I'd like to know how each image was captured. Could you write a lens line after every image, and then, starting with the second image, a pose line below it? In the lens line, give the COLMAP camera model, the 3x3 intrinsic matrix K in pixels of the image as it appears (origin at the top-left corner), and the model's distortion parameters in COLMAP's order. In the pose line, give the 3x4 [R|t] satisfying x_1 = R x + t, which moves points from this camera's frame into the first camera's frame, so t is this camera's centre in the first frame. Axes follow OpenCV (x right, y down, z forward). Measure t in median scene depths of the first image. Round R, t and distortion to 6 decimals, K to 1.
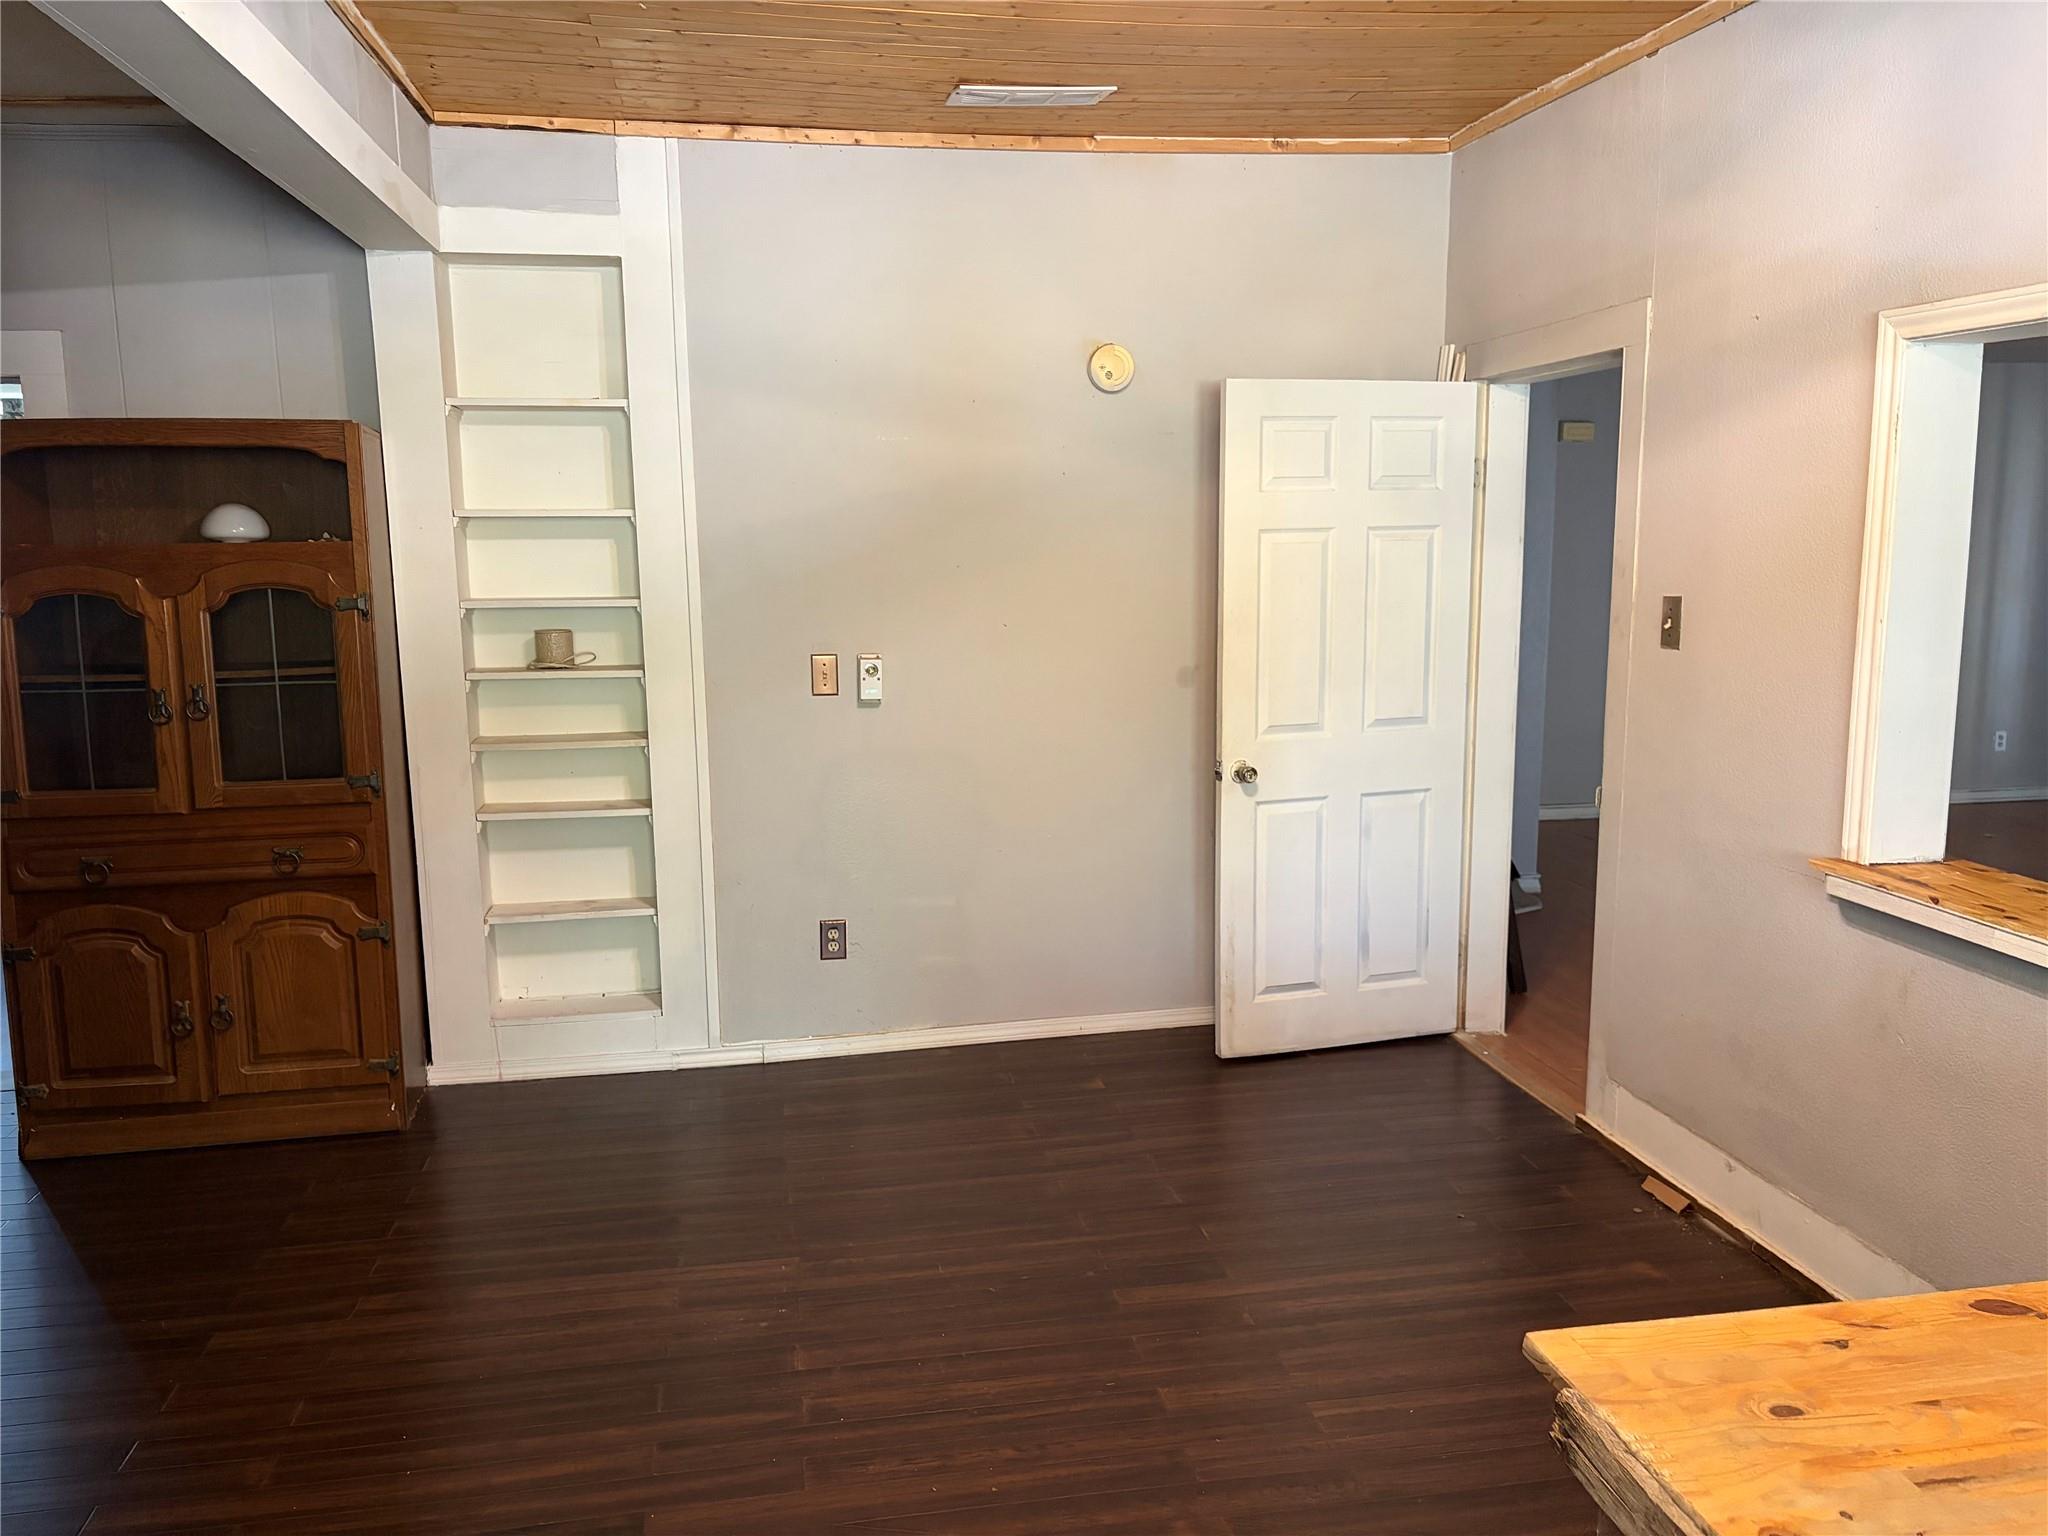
lens RADIAL K [[1520.2, 0, 1024.0], [0, 1520.2, 768.0], [0, 0, 1]] dist [0.097223, -0.193015]
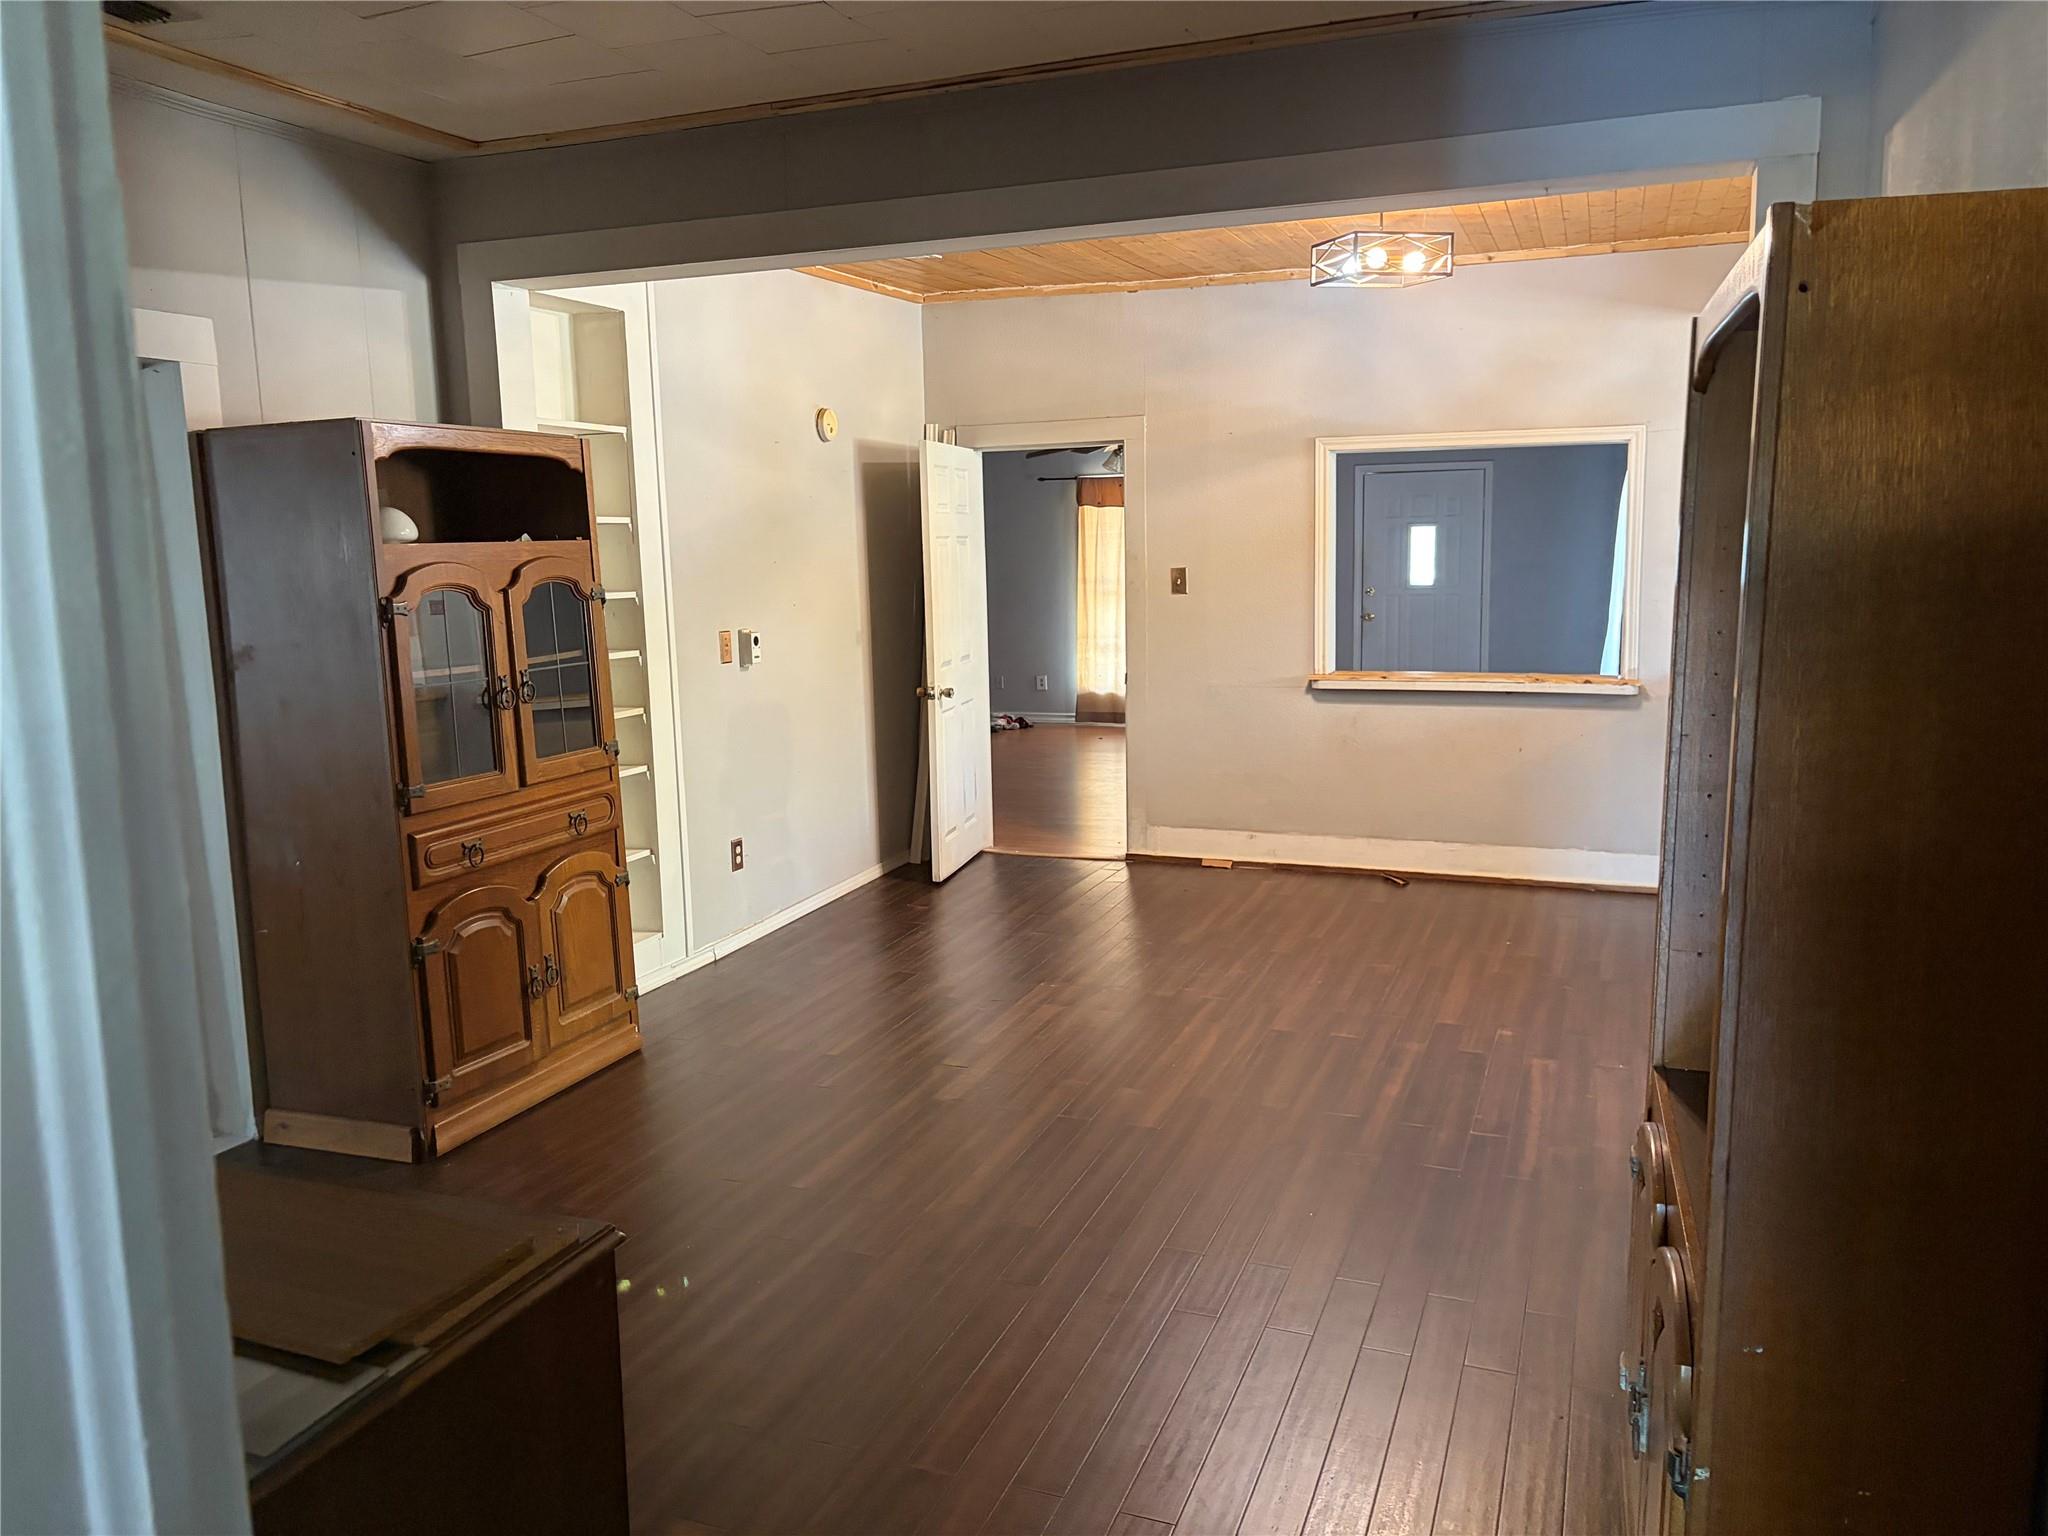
lens RADIAL K [[1470.4, 0, 1024.0], [0, 1470.4, 768.0], [0, 0, 1]] dist [0.001299, -0.119981]
pose [[0.532921, -0.127828, 0.836454, -1.180391], [0.143265, 0.987883, 0.059693, 0.002334], [-0.833949, 0.088023, 0.544777, 0.138569]]
